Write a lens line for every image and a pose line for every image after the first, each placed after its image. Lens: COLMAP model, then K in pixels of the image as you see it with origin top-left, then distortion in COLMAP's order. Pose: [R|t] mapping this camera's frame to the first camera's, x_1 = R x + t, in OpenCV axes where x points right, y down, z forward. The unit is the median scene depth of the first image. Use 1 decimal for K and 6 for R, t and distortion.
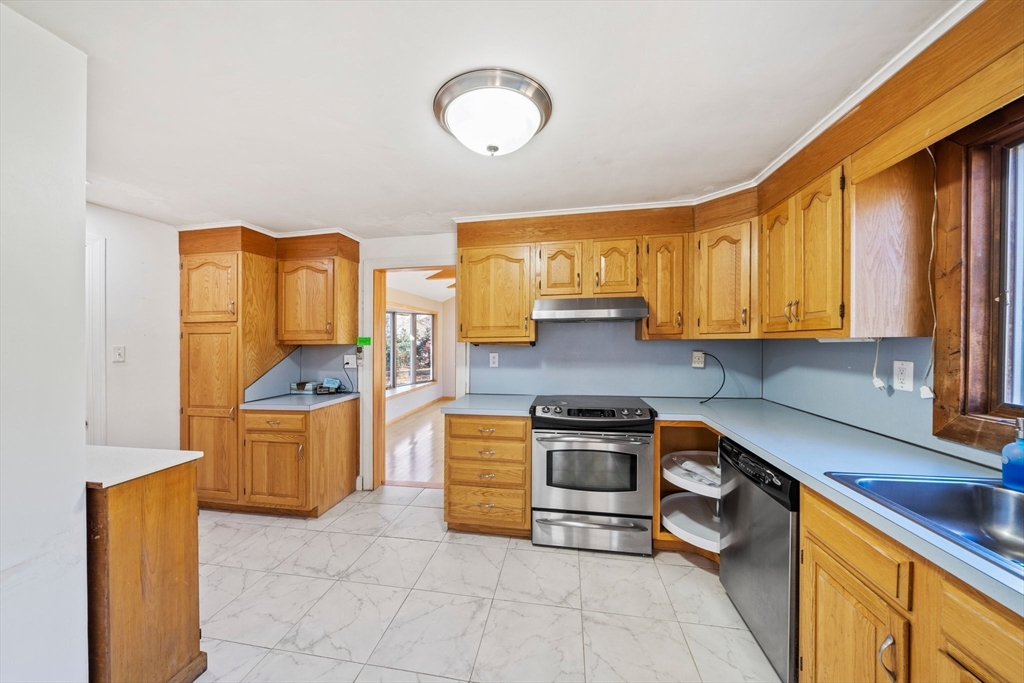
lens RADIAL K [[348.6, 0, 506.5], [0, 348.6, 344.3], [0, 0, 1]] dist [-0.001847, -0.000288]
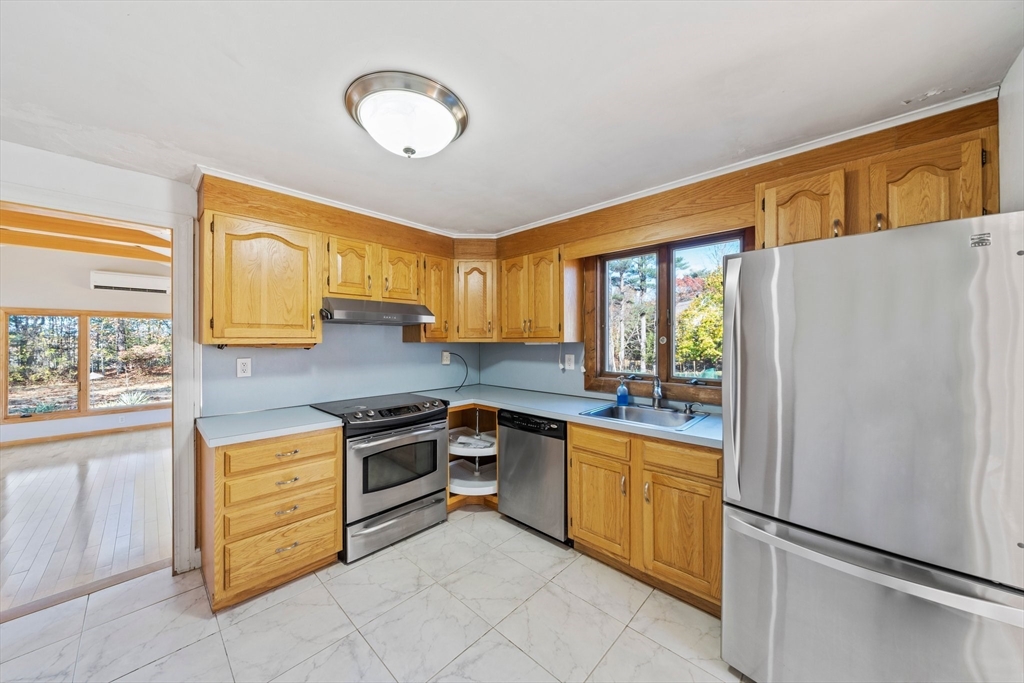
lens RADIAL K [[348.6, 0, 498.7], [0, 348.6, 343.0], [0, 0, 1]] dist [-0.001847, -0.000288]
pose [[0.565465, 0.003634, 0.824764, -0.447473], [0.002534, 0.999978, -0.006143, -0.003067], [-0.824769, 0.005563, 0.565443, 0.142810]]
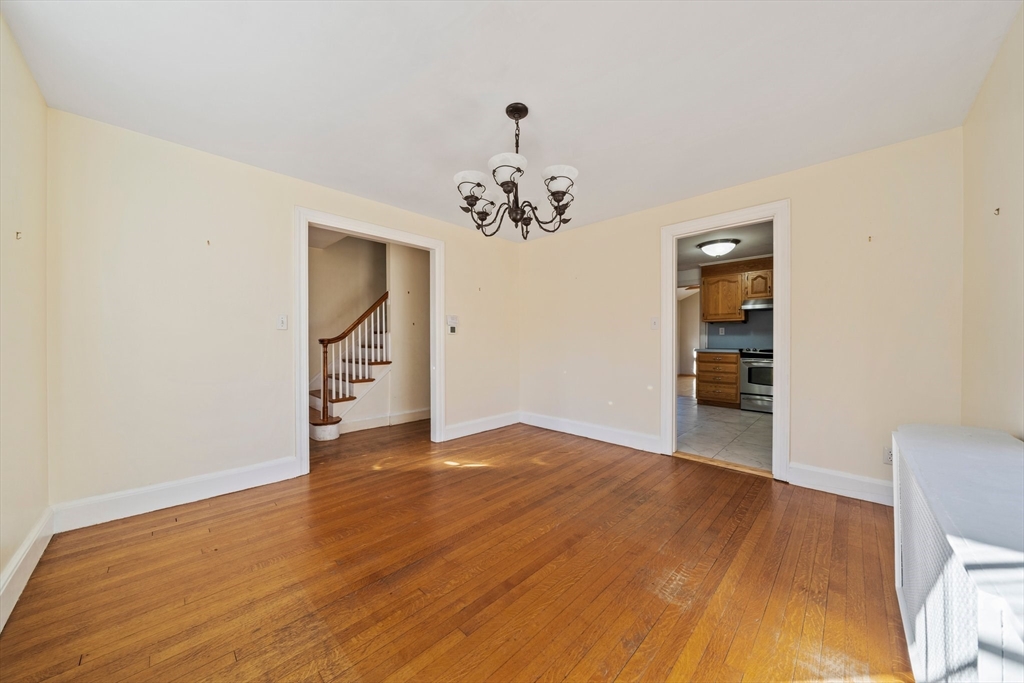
lens RADIAL K [[348.6, 0, 505.4], [0, 348.6, 336.7], [0, 0, 1]] dist [-0.001847, -0.000288]
pose [[0.819486, -0.001175, -0.573098, 0.115772], [-0.006315, 0.999919, -0.011081, 0.136347], [0.573064, 0.012700, 0.819412, -1.691410]]
